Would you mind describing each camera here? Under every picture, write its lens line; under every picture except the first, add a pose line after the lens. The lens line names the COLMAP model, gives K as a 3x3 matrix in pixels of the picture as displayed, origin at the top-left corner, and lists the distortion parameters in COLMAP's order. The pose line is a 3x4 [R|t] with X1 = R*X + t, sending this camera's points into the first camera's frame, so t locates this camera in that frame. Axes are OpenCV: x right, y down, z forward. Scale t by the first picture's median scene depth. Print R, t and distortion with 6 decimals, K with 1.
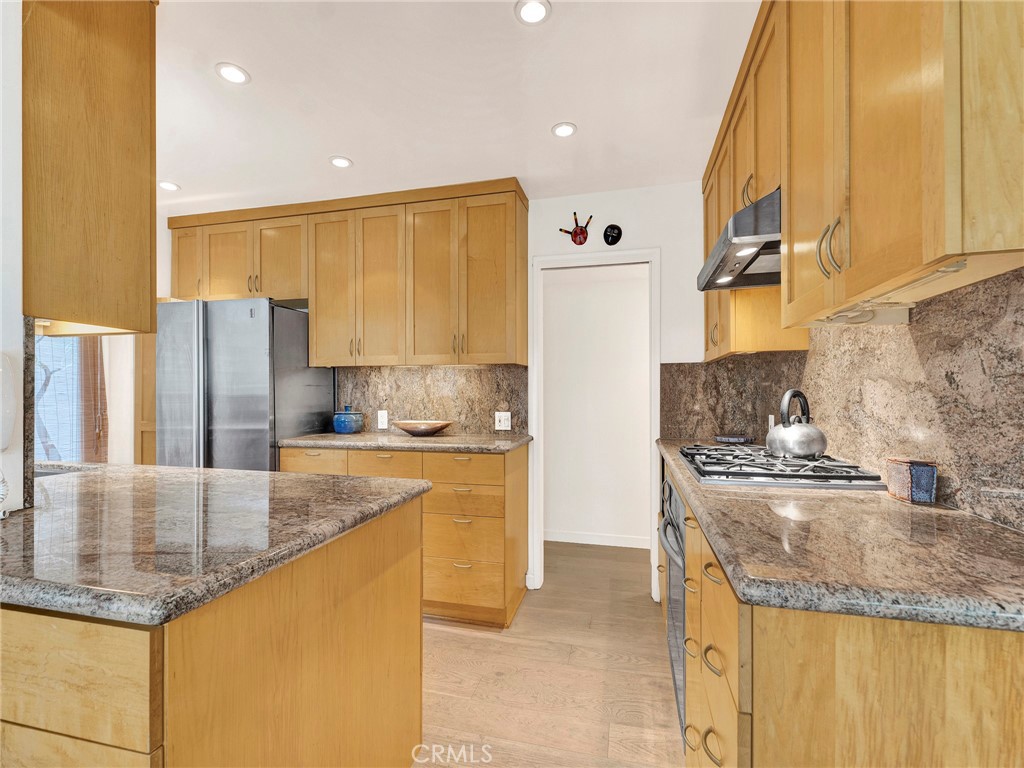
lens RADIAL K [[463.3, 0, 509.6], [0, 463.3, 394.8], [0, 0, 1]] dist [0.002827, -0.000324]
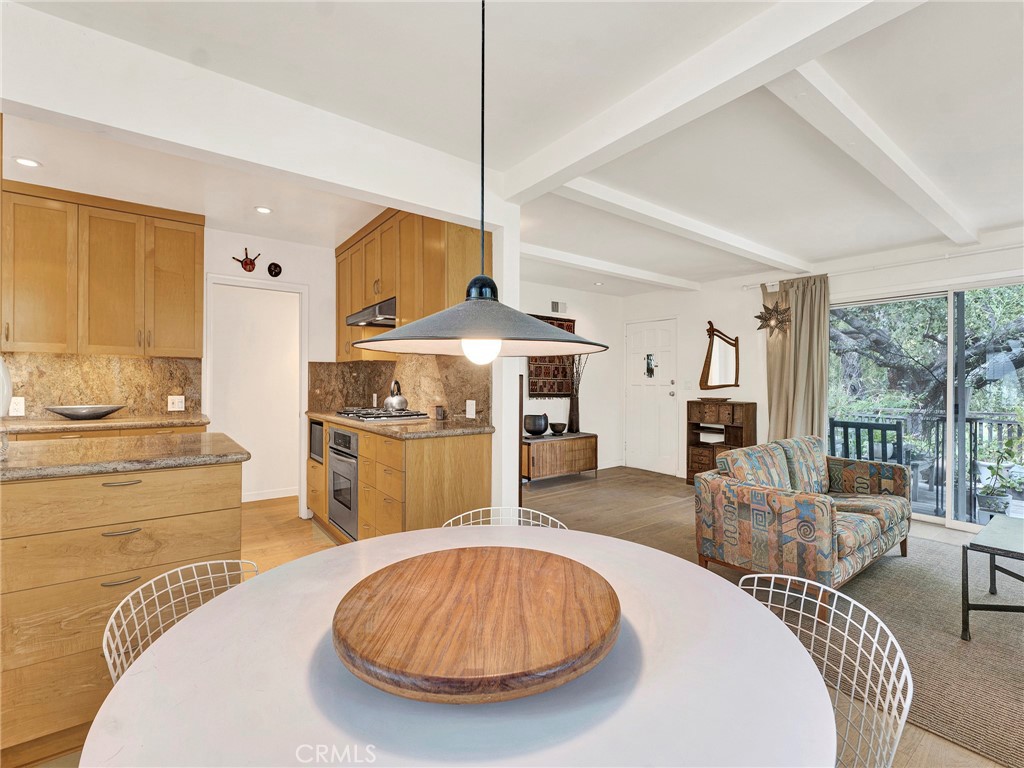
lens RADIAL K [[463.3, 0, 511.3], [0, 463.3, 384.1], [0, 0, 1]] dist [0.002827, -0.000324]
pose [[0.626045, 0.000196, 0.779787, -0.441944], [-0.004499, 0.999984, 0.003361, -0.001747], [-0.779774, -0.005612, 0.626036, -0.472585]]
